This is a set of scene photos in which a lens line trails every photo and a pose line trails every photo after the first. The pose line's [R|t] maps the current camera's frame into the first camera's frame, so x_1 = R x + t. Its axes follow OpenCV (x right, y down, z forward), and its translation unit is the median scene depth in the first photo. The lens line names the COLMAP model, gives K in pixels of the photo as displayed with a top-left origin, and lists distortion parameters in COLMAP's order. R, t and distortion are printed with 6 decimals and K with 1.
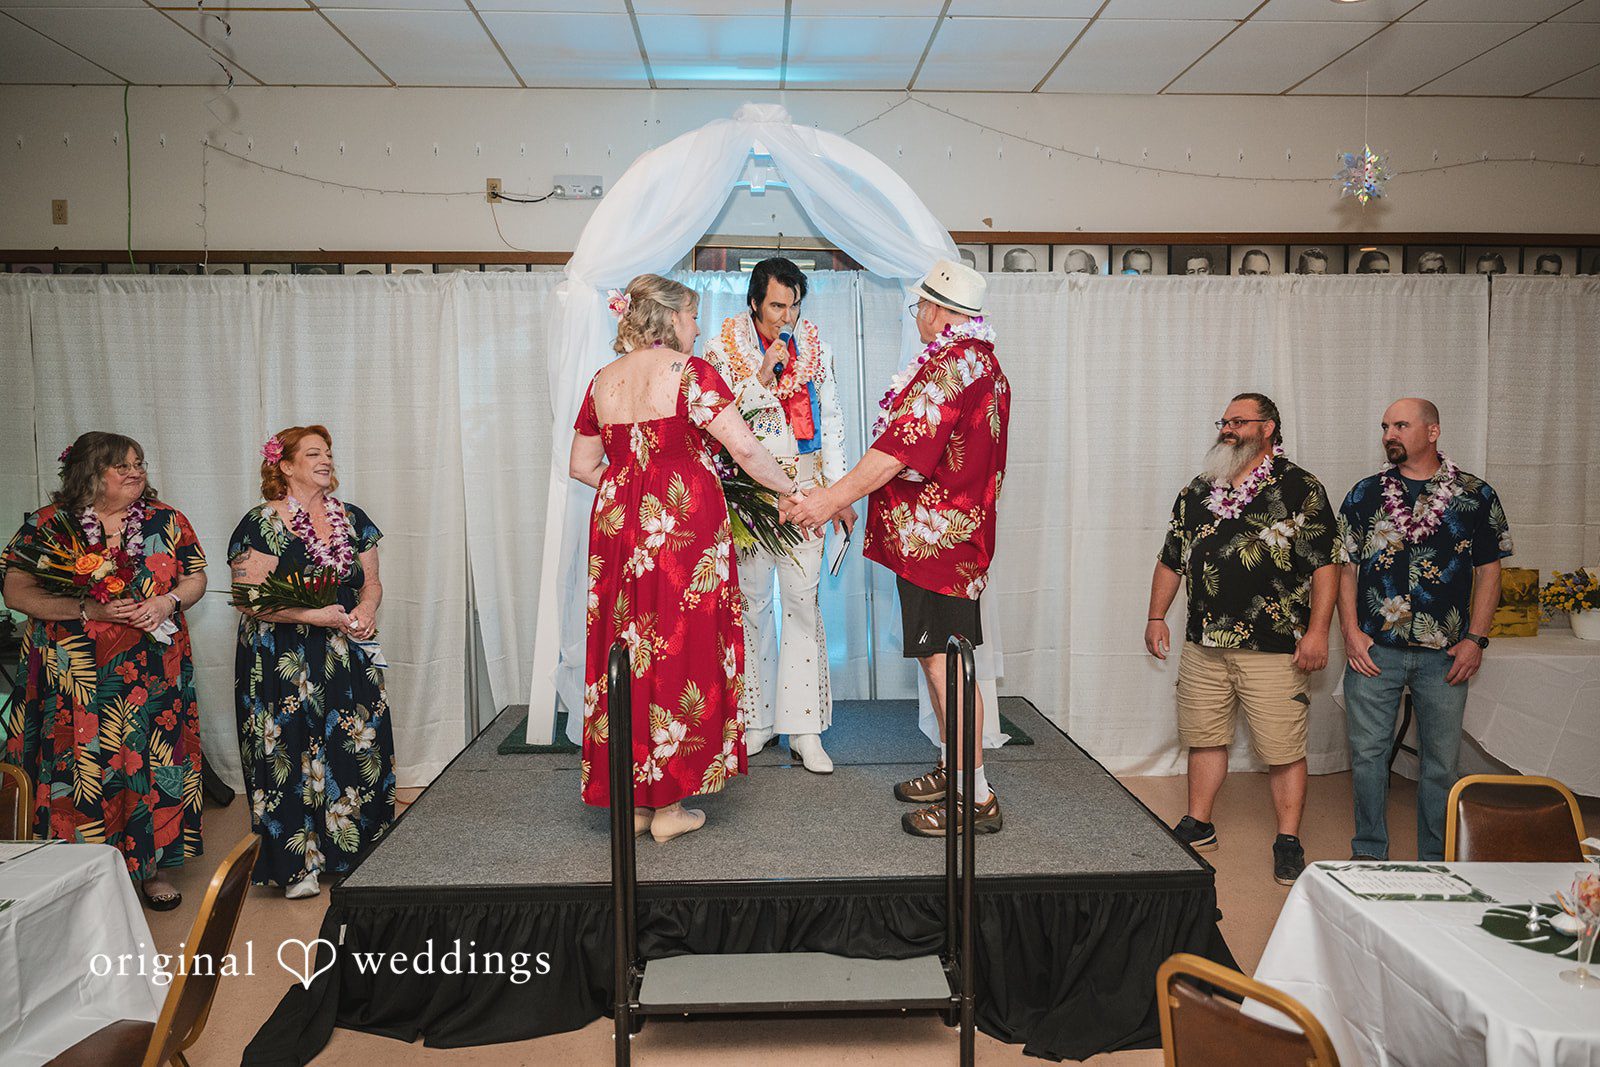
lens RADIAL K [[1182.5, 0, 800.0], [0, 1182.5, 533.5], [0, 0, 1]] dist [-0.005962, -0.001942]
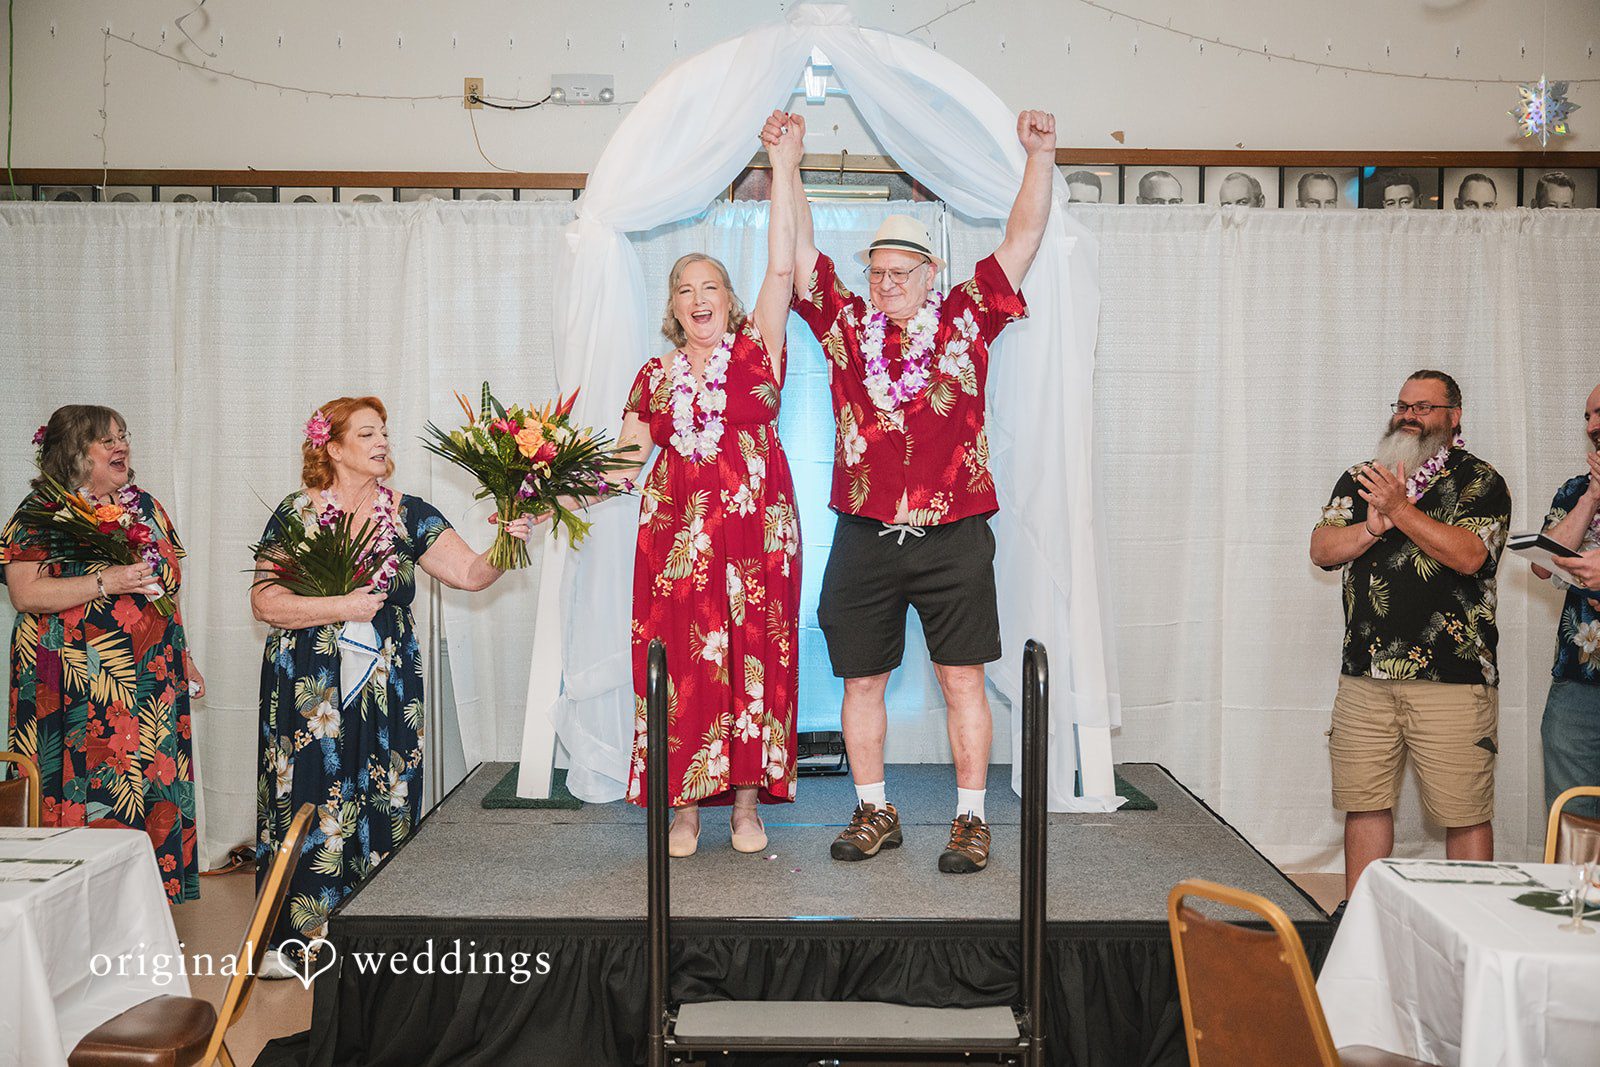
lens RADIAL K [[1957.1, 0, 800.0], [0, 1957.1, 533.5], [0, 0, 1]] dist [-0.000992, 0.011109]
pose [[0.999162, 0.012627, -0.038929, 0.007439], [-0.013472, 0.999678, -0.021518, 0.022402], [0.038644, 0.022024, 0.999010, -0.274282]]
